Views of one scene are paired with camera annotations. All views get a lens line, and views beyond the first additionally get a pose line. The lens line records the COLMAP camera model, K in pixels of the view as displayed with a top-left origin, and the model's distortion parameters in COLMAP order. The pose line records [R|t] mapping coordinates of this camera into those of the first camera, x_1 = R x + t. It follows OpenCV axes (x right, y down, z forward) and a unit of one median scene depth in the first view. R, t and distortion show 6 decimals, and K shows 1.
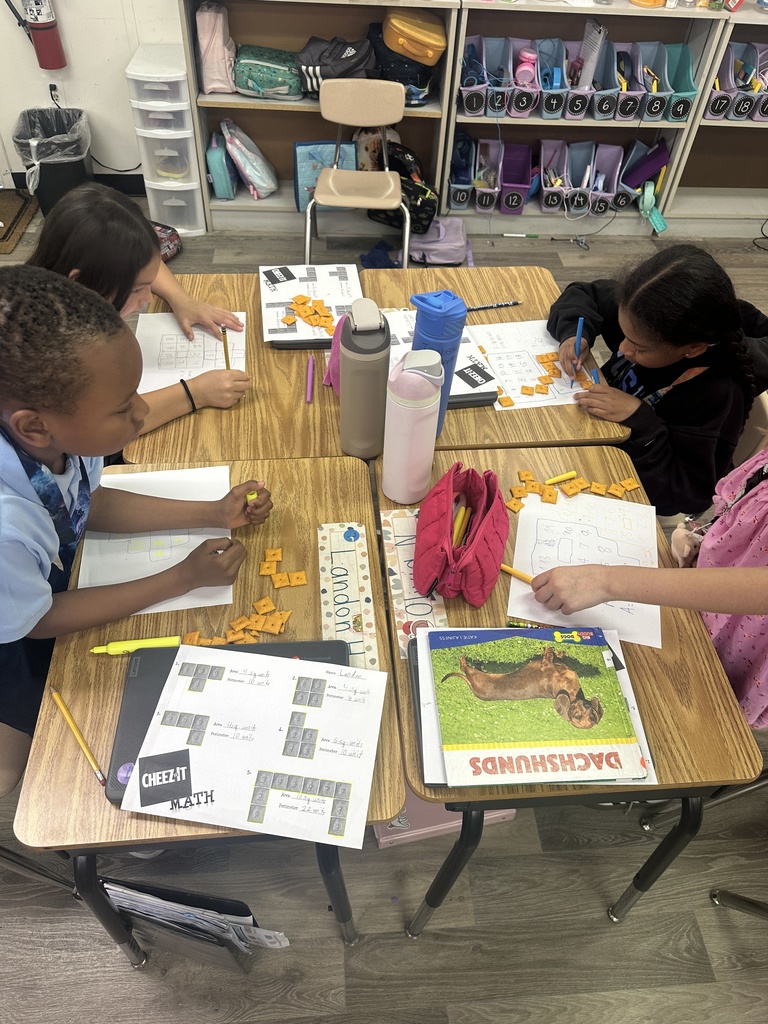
lens RADIAL K [[745.1, 0, 384.0], [0, 745.1, 512.0], [0, 0, 1]] dist [-0.002638, -0.009818]
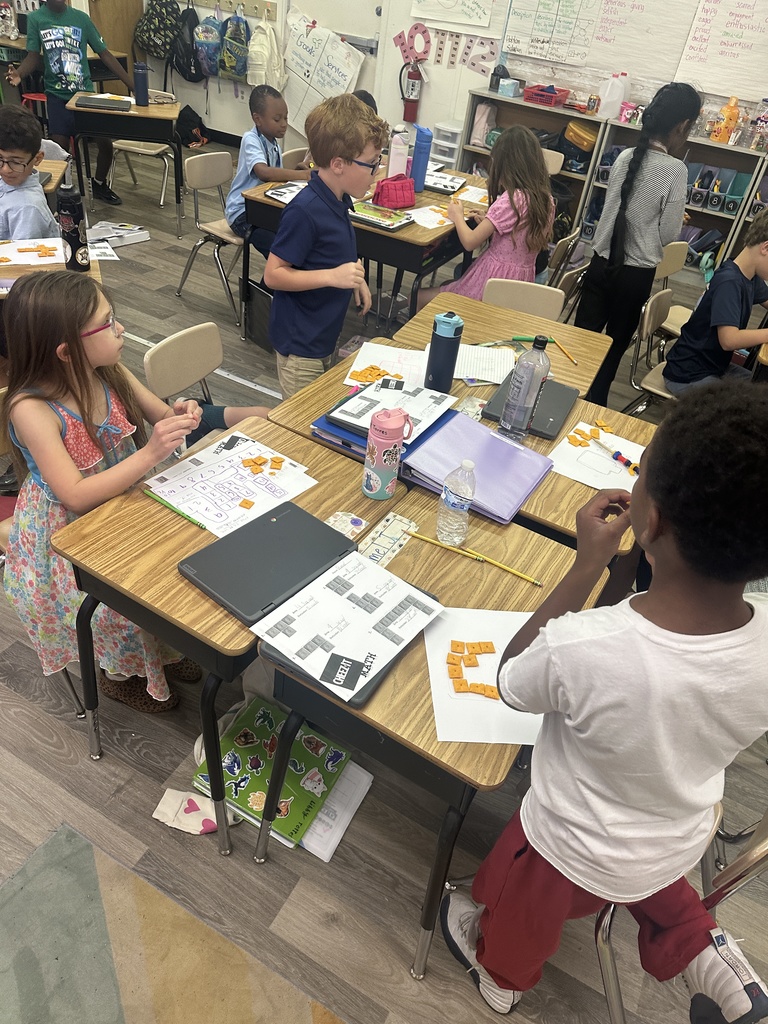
lens RADIAL K [[745.1, 0, 384.0], [0, 745.1, 512.0], [0, 0, 1]] dist [-0.002638, -0.009818]
pose [[0.836972, 0.366286, -0.406586, 0.702244], [-0.451777, 0.881760, -0.135638, 0.632798], [0.308828, 0.297211, 0.903488, -0.517497]]
